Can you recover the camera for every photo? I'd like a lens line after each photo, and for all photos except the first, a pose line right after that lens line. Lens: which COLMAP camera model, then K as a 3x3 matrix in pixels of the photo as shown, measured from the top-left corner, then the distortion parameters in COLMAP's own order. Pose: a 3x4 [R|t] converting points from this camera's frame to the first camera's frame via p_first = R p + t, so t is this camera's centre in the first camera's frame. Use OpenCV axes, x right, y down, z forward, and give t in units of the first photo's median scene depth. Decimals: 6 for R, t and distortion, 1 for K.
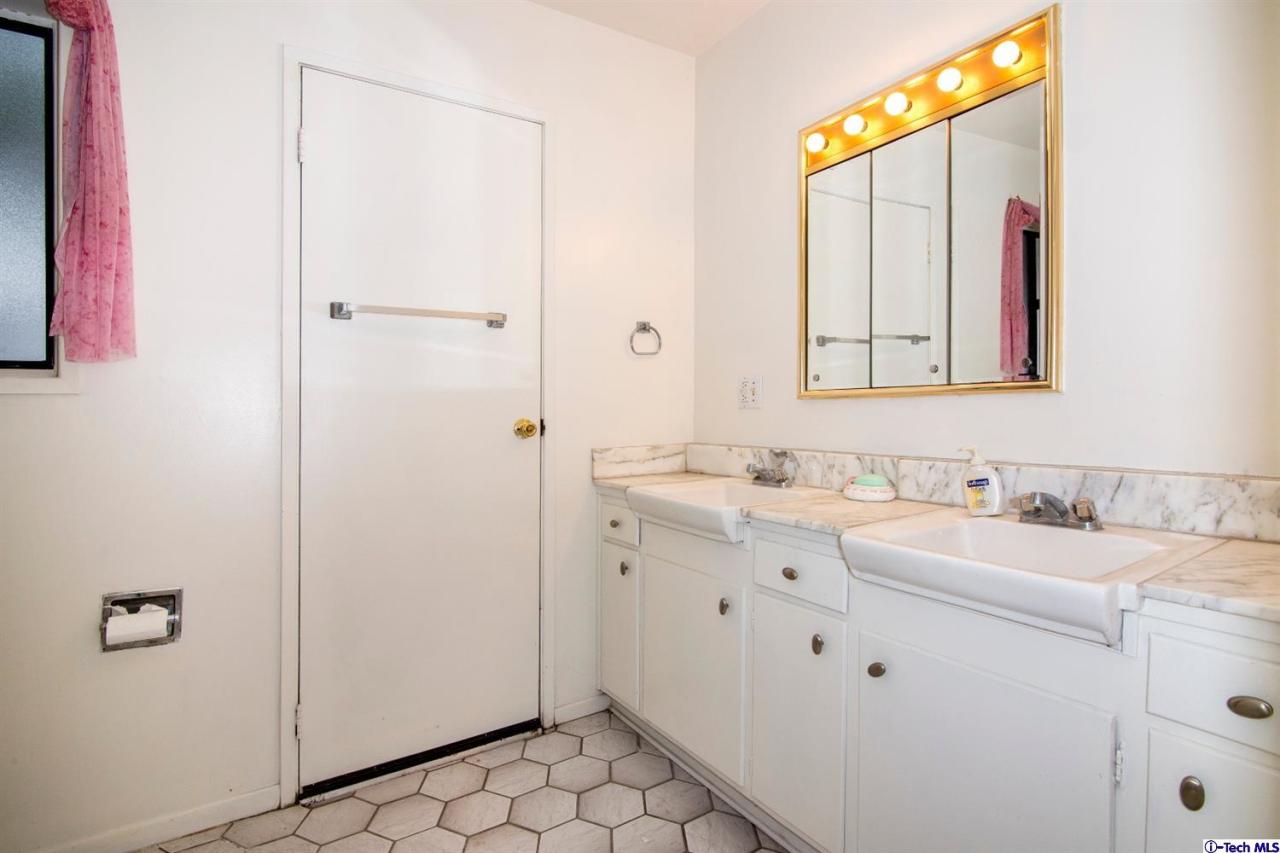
lens RADIAL K [[627.3, 0, 633.7], [0, 627.3, 416.1], [0, 0, 1]] dist [-0.001317, -0.000874]
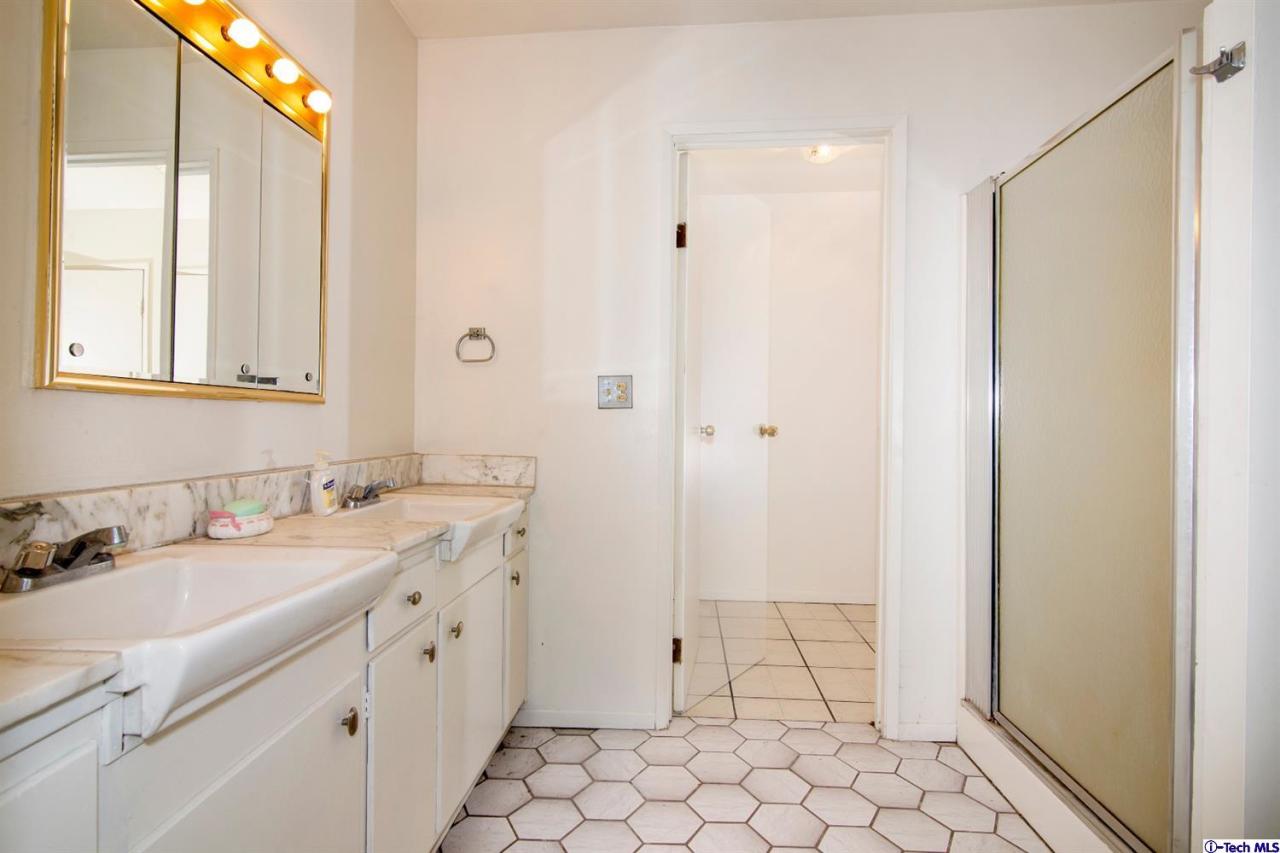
lens RADIAL K [[627.3, 0, 633.7], [0, 627.3, 416.1], [0, 0, 1]] dist [-0.001317, -0.000874]
pose [[-0.797459, -0.004675, 0.603355, -0.432996], [-0.011265, 0.999911, -0.007143, -0.009114], [-0.603268, -0.012493, -0.797441, 1.269138]]
